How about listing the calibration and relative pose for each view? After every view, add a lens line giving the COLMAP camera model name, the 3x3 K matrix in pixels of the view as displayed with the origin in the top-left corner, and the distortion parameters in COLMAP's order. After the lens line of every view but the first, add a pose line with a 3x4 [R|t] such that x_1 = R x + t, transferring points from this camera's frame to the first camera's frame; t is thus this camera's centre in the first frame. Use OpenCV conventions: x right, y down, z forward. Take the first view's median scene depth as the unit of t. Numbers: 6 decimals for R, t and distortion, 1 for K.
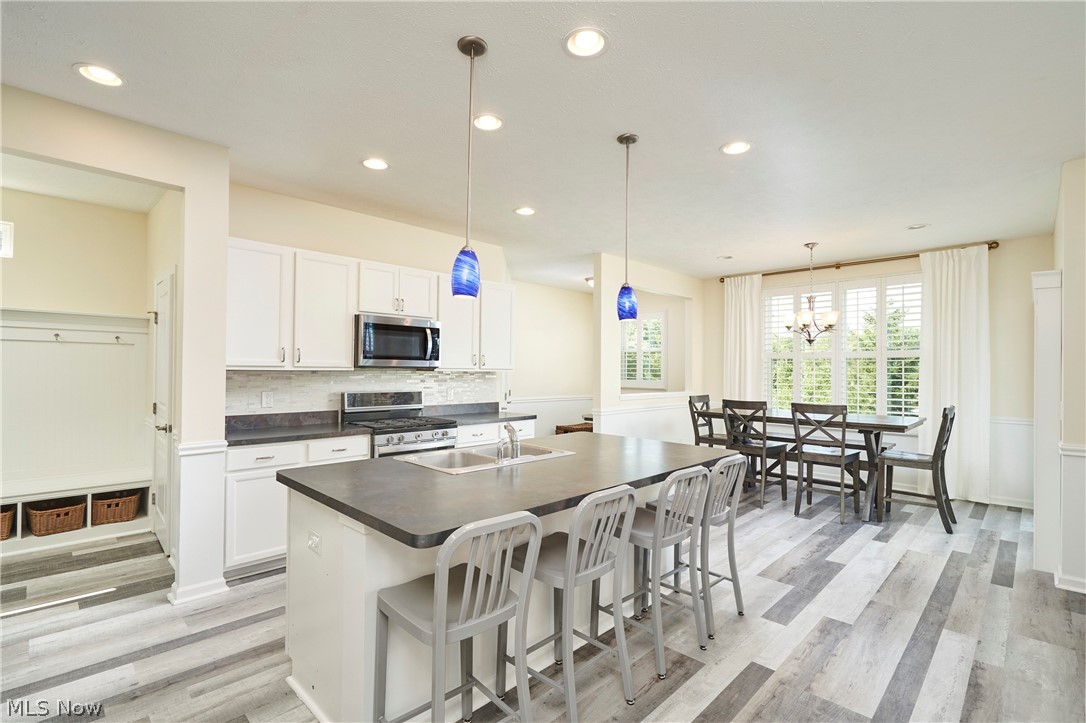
lens RADIAL K [[501.2, 0, 542.5], [0, 501.2, 364.4], [0, 0, 1]] dist [-0.002400, -0.000183]
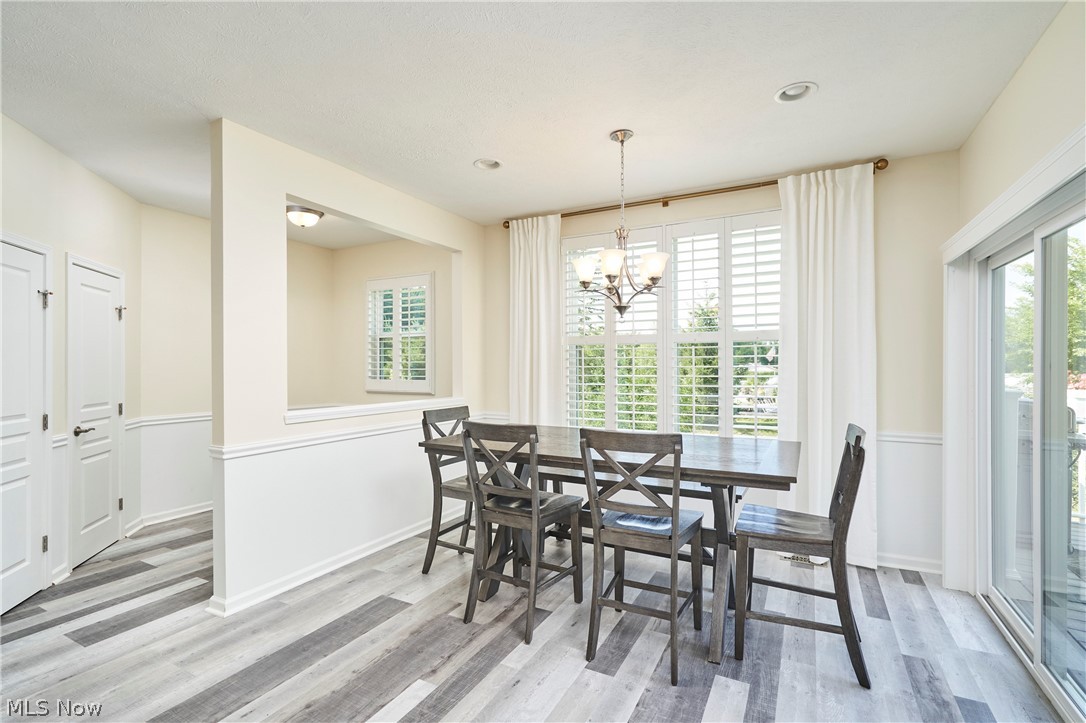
lens RADIAL K [[501.2, 0, 543.4], [0, 501.2, 367.4], [0, 0, 1]] dist [-0.002400, -0.000183]
pose [[0.957533, -0.010121, 0.288146, 0.334615], [0.005688, 0.999852, 0.016218, 0.009827], [-0.288268, -0.013890, 0.957449, 0.564966]]
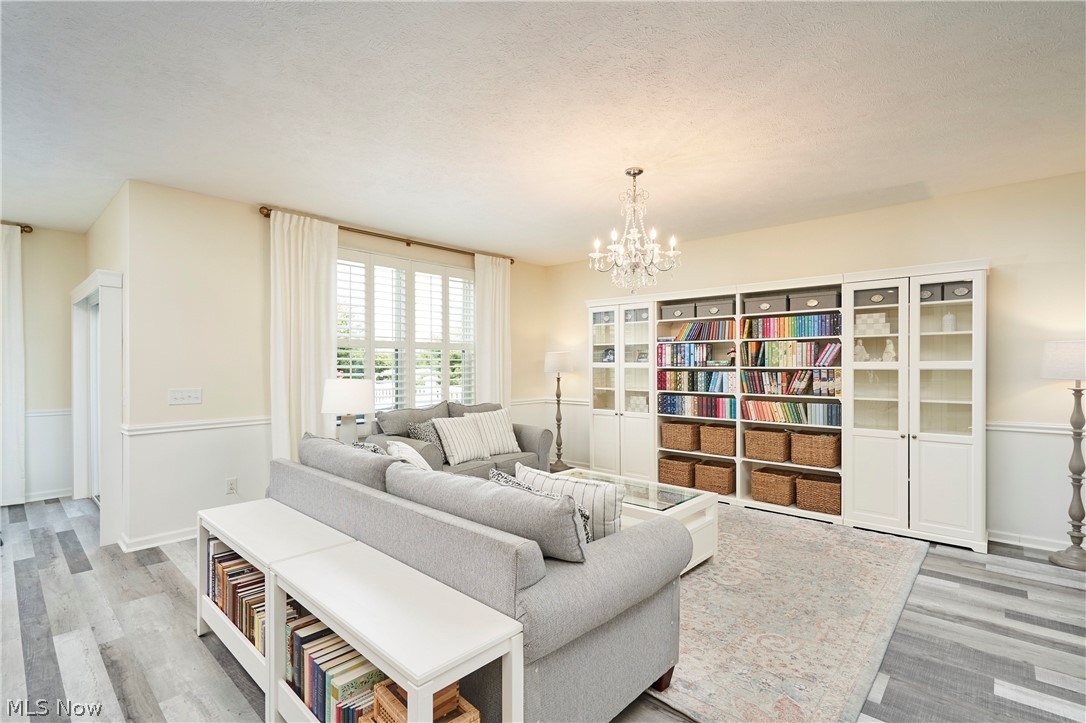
lens RADIAL K [[501.2, 0, 542.2], [0, 501.2, 365.6], [0, 0, 1]] dist [-0.002400, -0.000183]
pose [[-0.031925, -0.012117, 0.999417, -0.084800], [-0.008673, 0.999892, 0.011846, -0.000604], [-0.999453, -0.008289, -0.032026, 0.060120]]
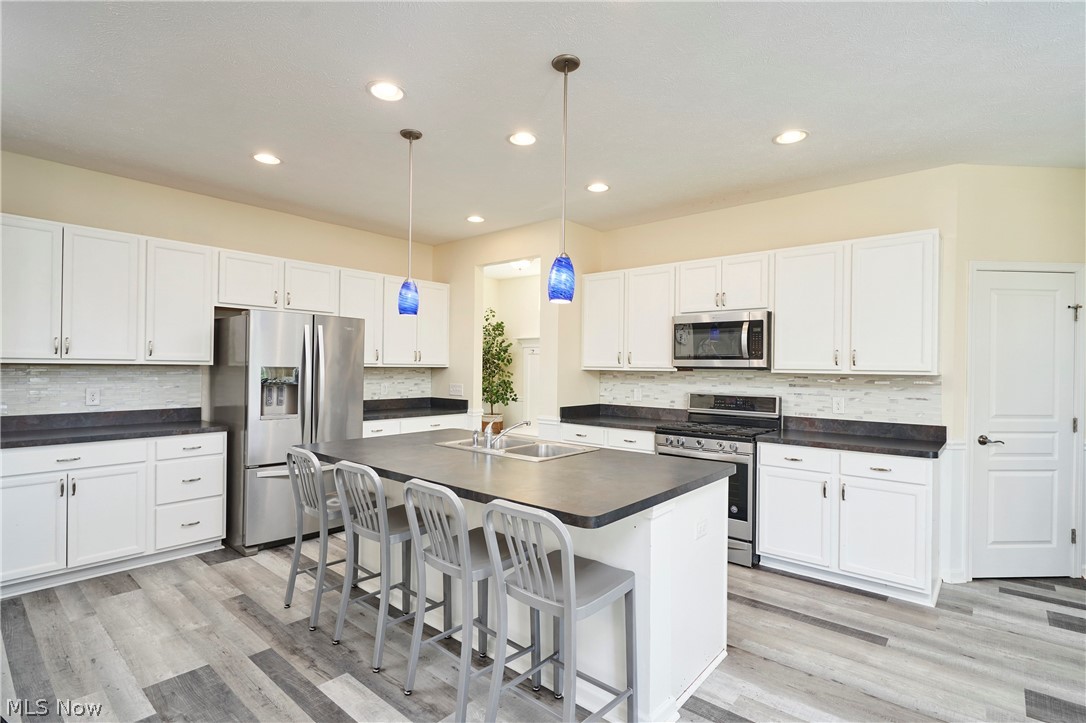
lens RADIAL K [[520.5, 0, 544.0], [0, 520.5, 362.8], [0, 0, 1]] dist [-0.003830, -0.000071]
pose [[0.065674, -0.015968, -0.997713, 0.592916], [0.001274, 0.999872, -0.015919, 0.010210], [0.997840, -0.000225, 0.065686, 0.570676]]
